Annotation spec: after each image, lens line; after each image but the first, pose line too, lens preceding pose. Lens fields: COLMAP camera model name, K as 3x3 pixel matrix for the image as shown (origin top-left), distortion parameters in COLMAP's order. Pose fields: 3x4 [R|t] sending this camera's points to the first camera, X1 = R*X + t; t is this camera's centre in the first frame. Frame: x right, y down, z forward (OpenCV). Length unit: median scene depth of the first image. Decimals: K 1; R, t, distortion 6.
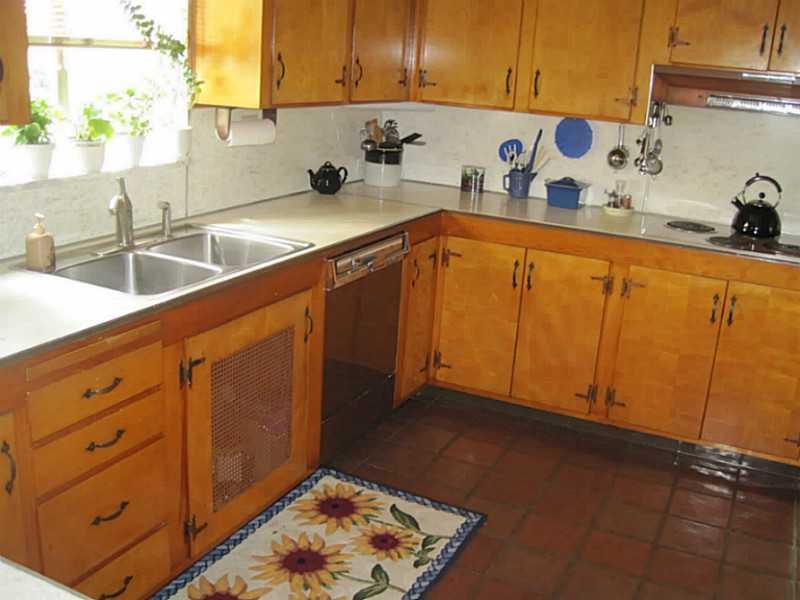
lens RADIAL K [[832.4, 0, 405.5], [0, 832.4, 299.8], [0, 0, 1]] dist [-0.127656, 0.000000]
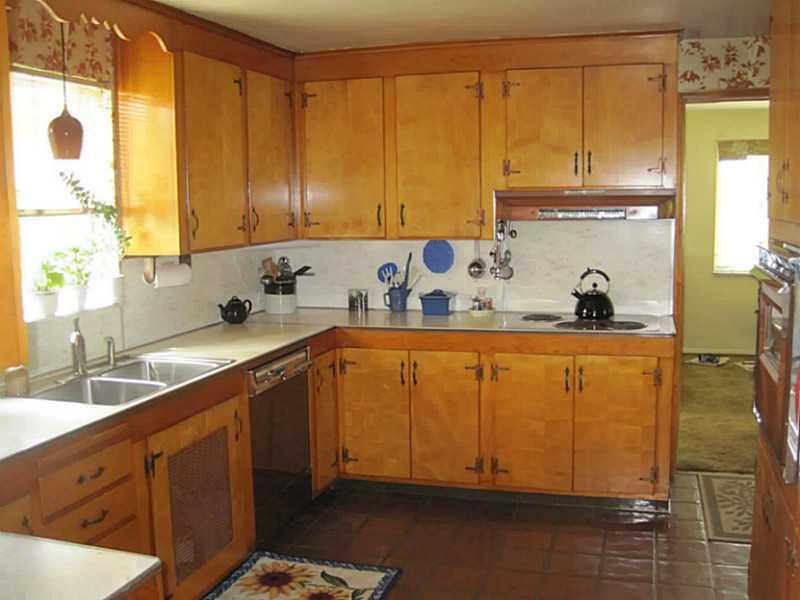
lens RADIAL K [[832.4, 0, 404.1], [0, 832.4, 296.6], [0, 0, 1]] dist [-0.127656, 0.000000]
pose [[0.985673, -0.097266, 0.137796, -0.021504], [0.118592, 0.980590, -0.156135, 0.053420], [-0.119935, 0.170240, 0.978077, -0.205508]]
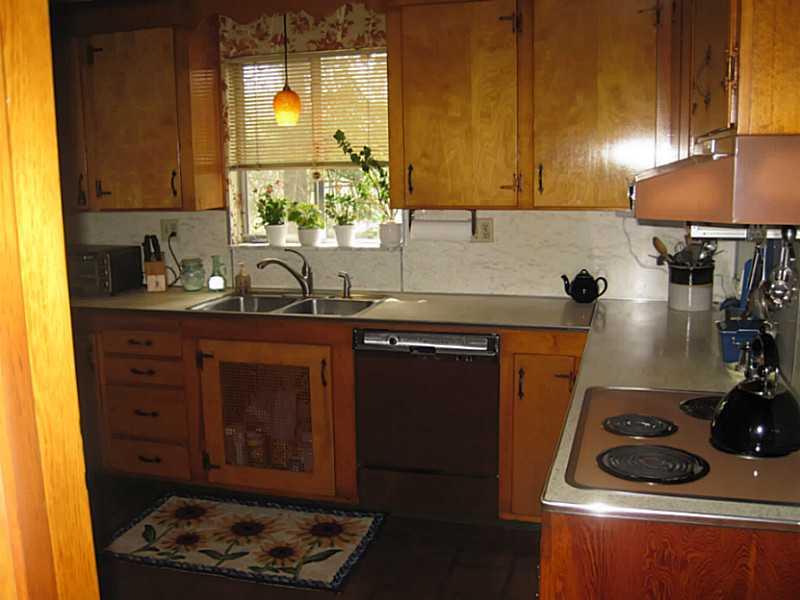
lens RADIAL K [[832.4, 0, 393.4], [0, 832.4, 307.4], [0, 0, 1]] dist [-0.127656, 0.000000]
pose [[0.148043, 0.101550, -0.983753, 0.970140], [-0.252085, 0.965733, 0.061754, -0.145876], [0.956314, 0.238847, 0.168570, 0.724139]]
